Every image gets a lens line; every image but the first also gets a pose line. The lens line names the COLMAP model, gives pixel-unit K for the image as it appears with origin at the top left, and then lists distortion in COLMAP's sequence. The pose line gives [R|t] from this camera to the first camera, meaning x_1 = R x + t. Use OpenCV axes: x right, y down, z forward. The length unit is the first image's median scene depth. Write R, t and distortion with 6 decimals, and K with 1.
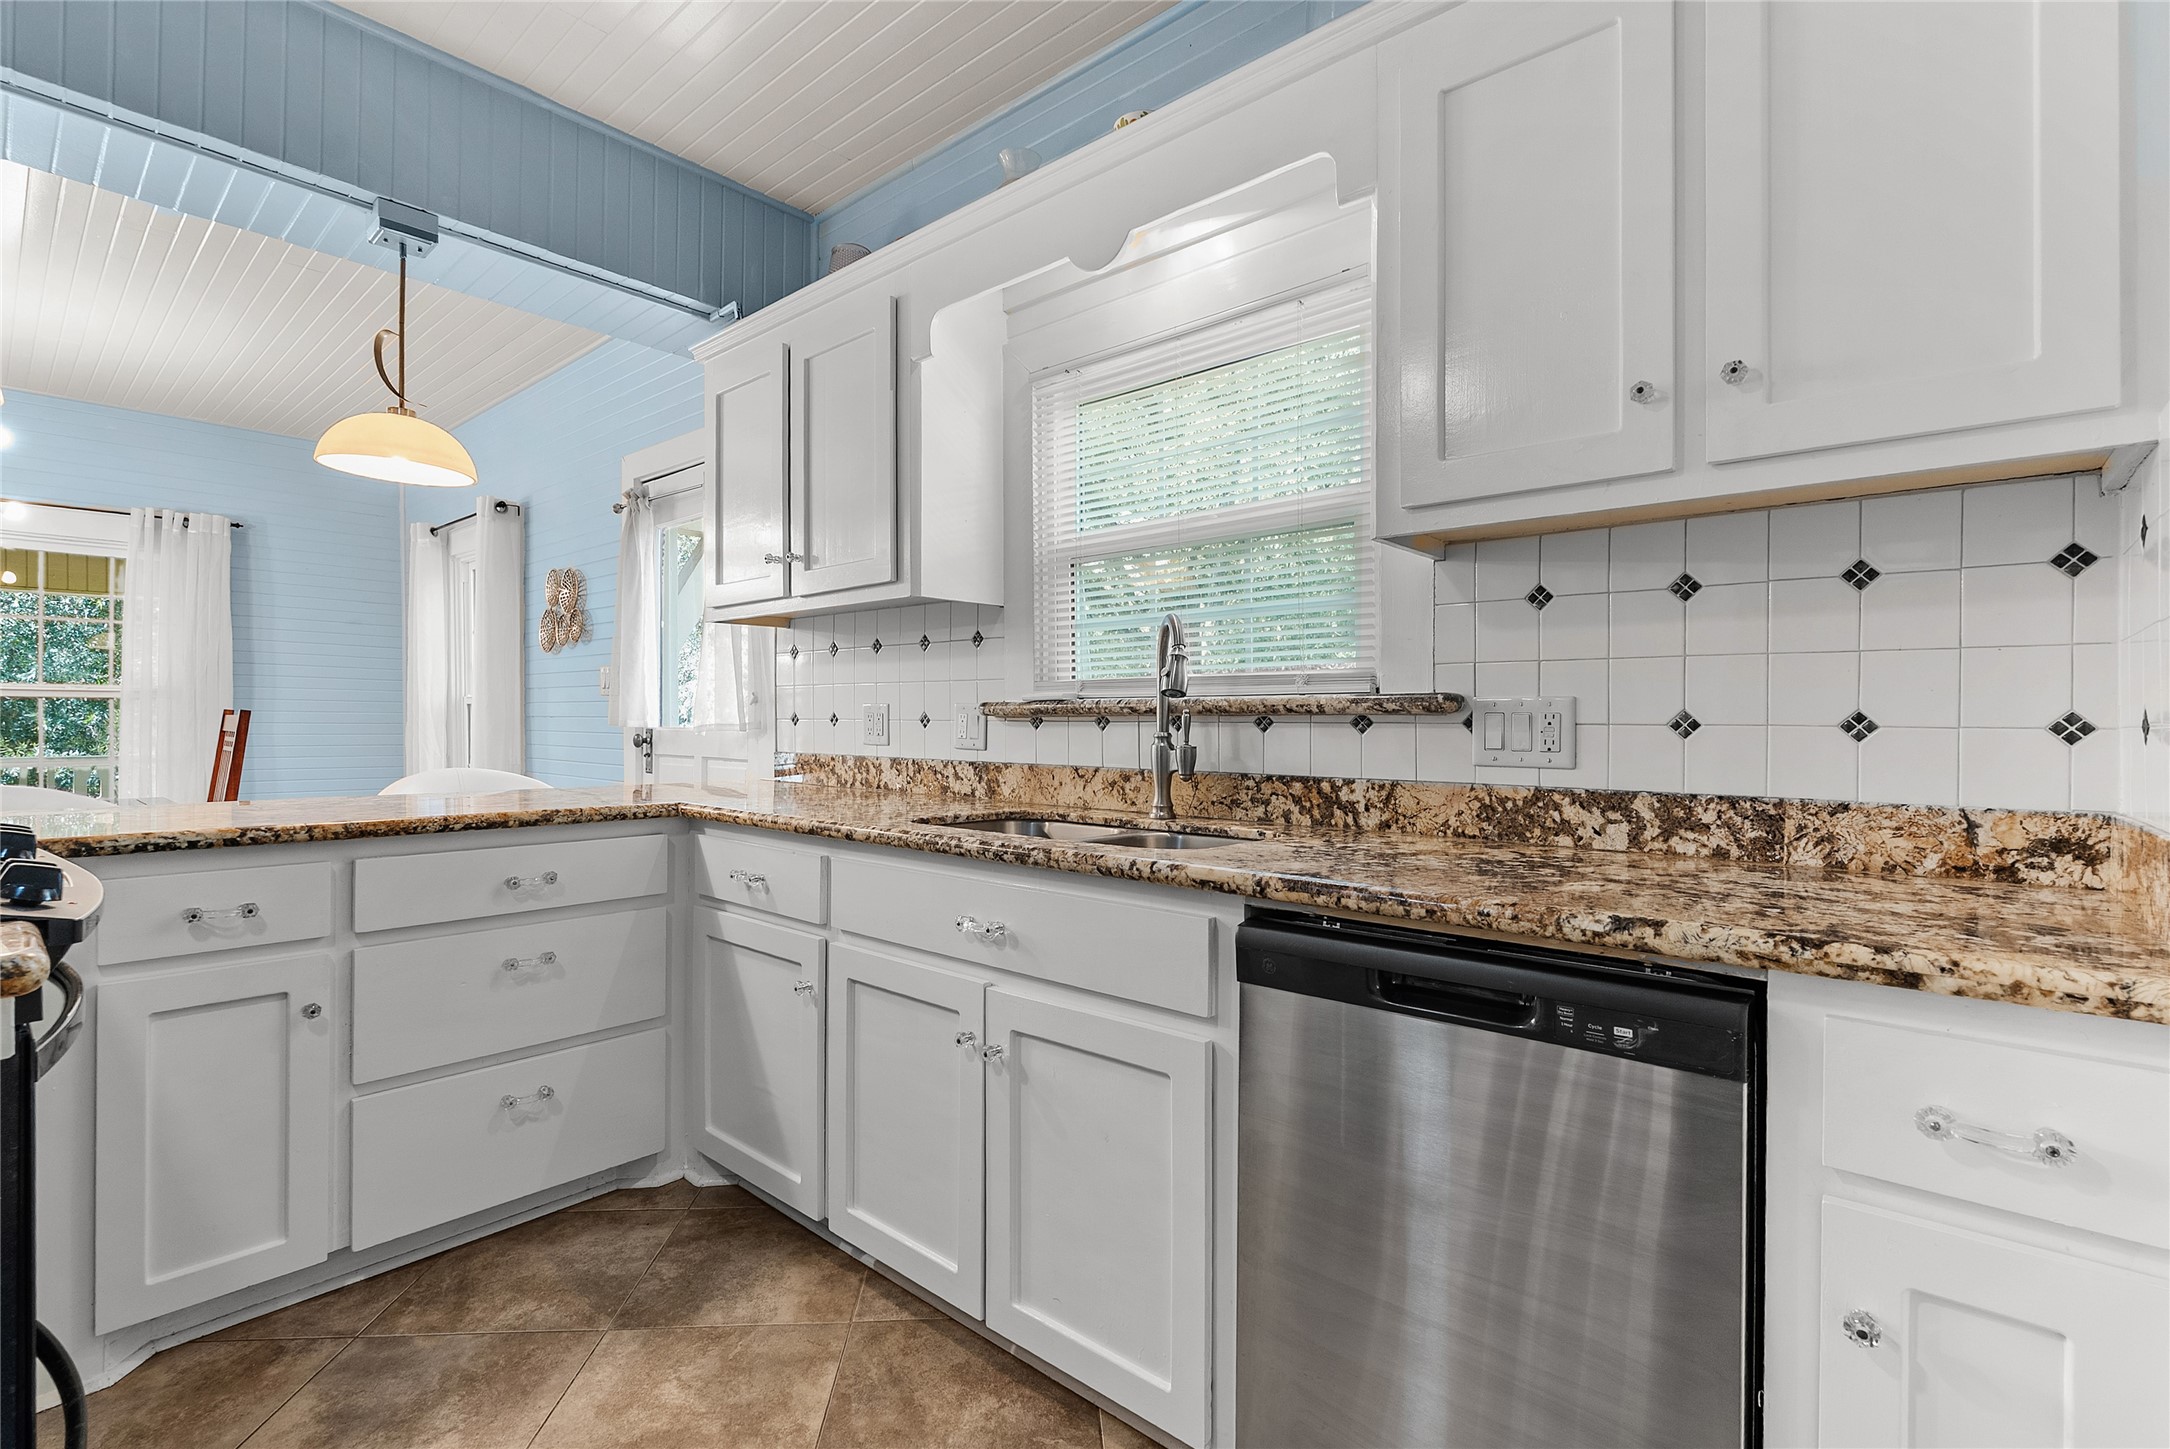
lens RADIAL K [[980.5, 0, 1093.9], [0, 980.5, 724.5], [0, 0, 1]] dist [0.017103, -0.000873]
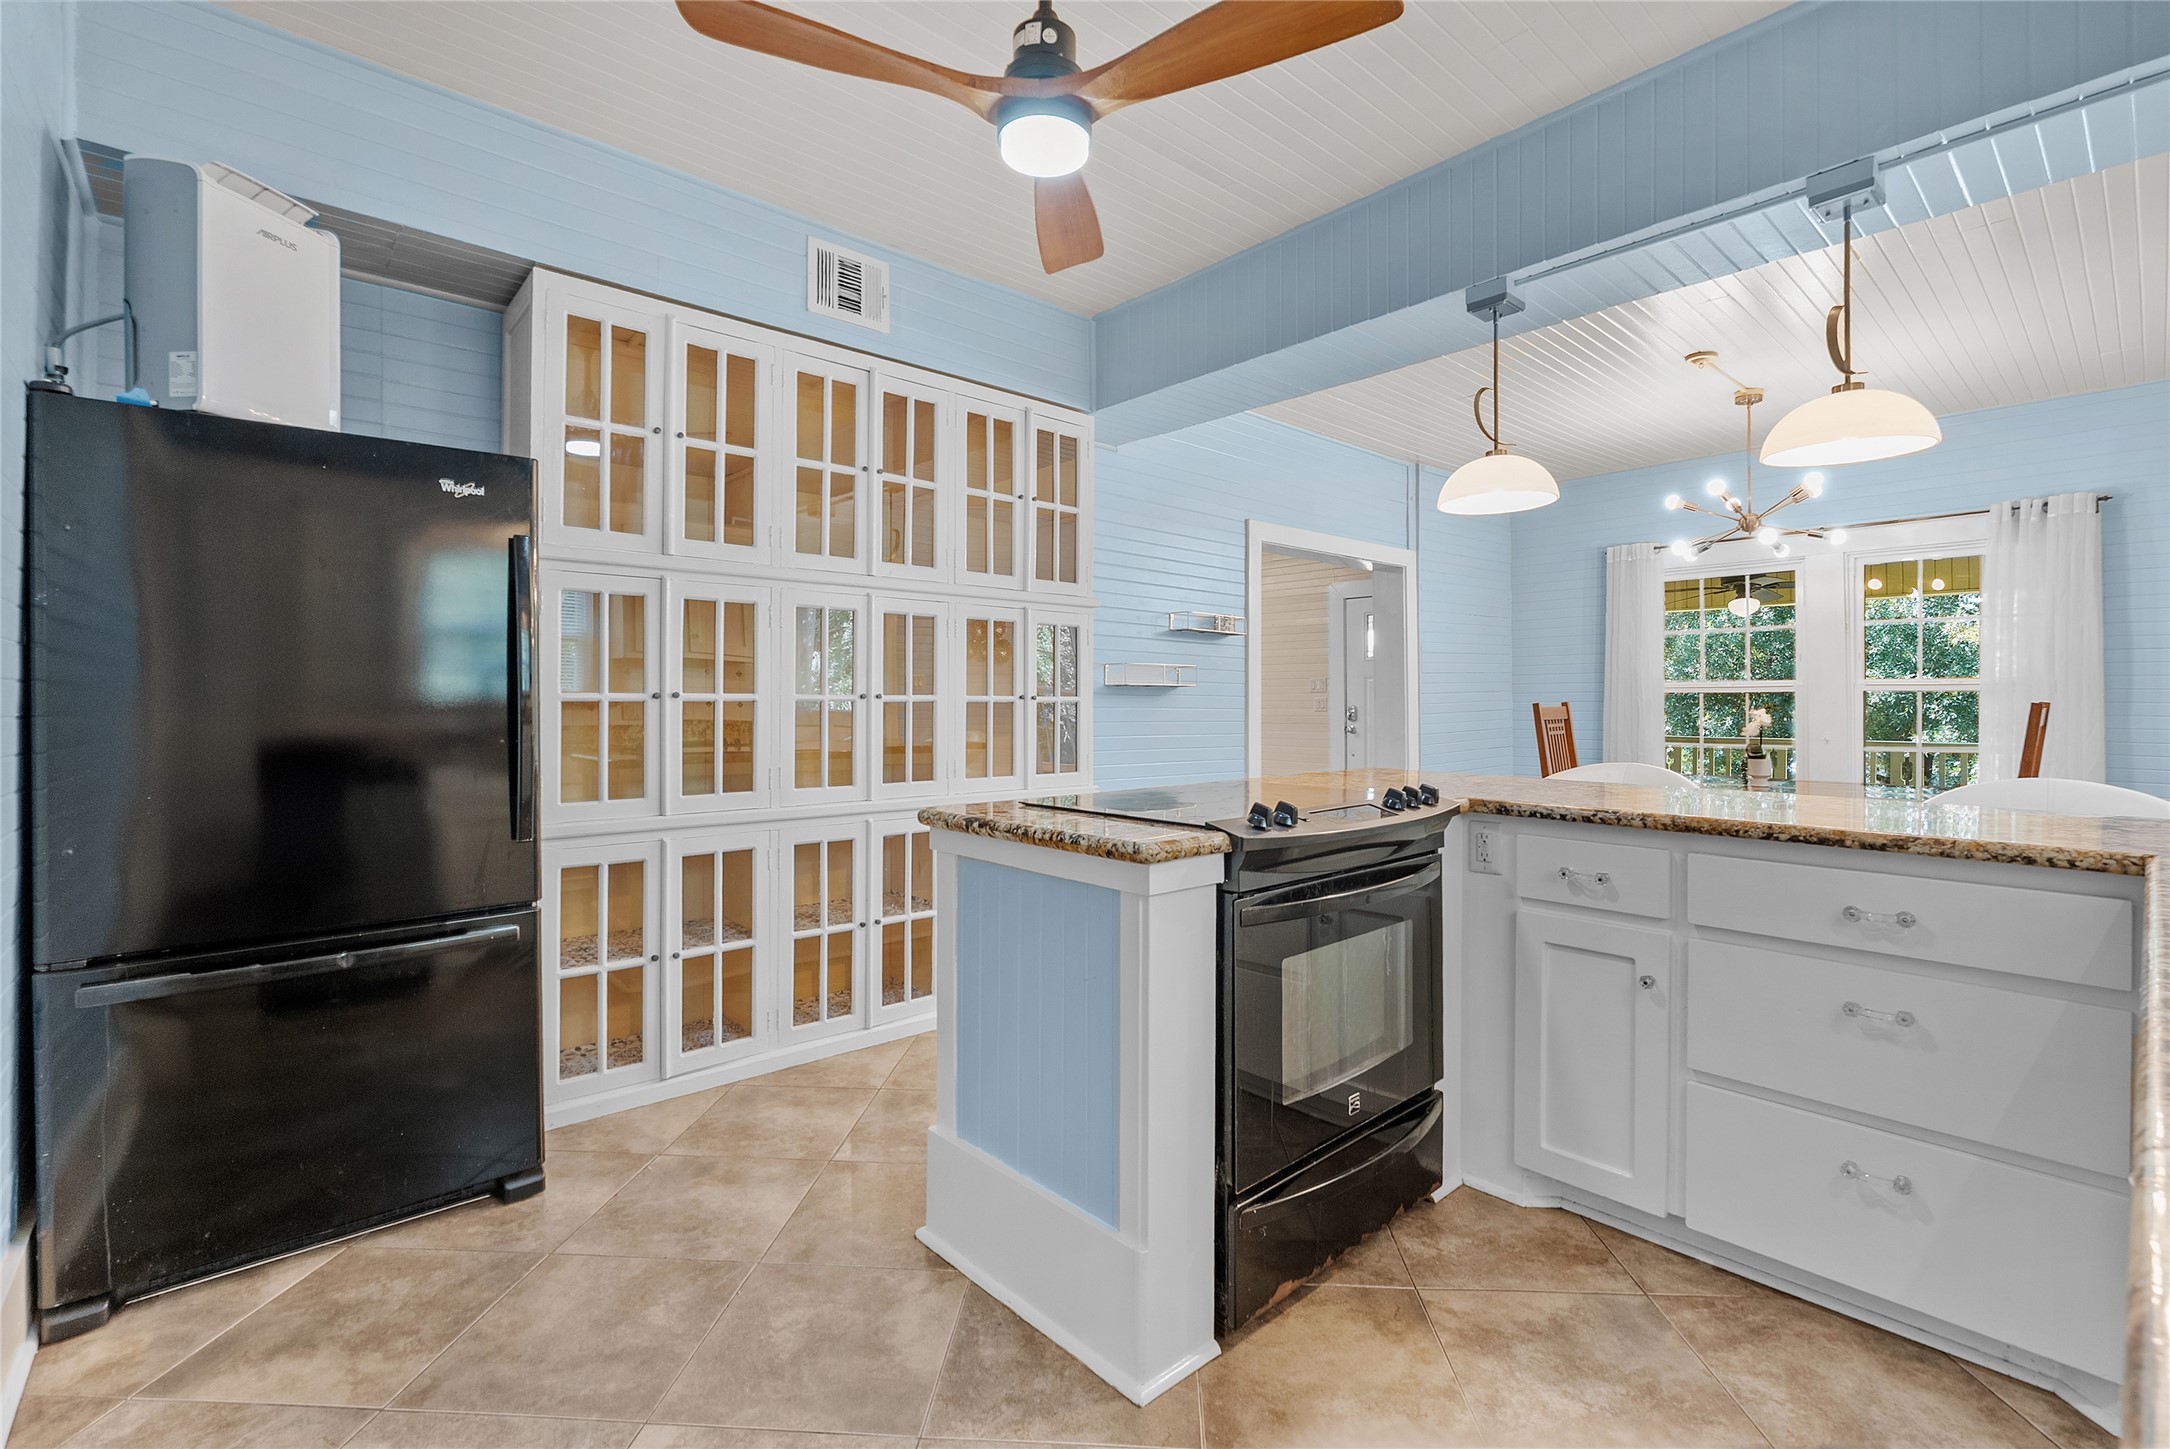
lens RADIAL K [[980.5, 0, 1090.6], [0, 980.5, 704.4], [0, 0, 1]] dist [0.017103, -0.000873]
pose [[-0.098371, 0.000533, -0.995150, 0.321567], [-0.008064, 0.999967, 0.001332, -0.015467], [0.995117, 0.008156, -0.098363, 0.422726]]
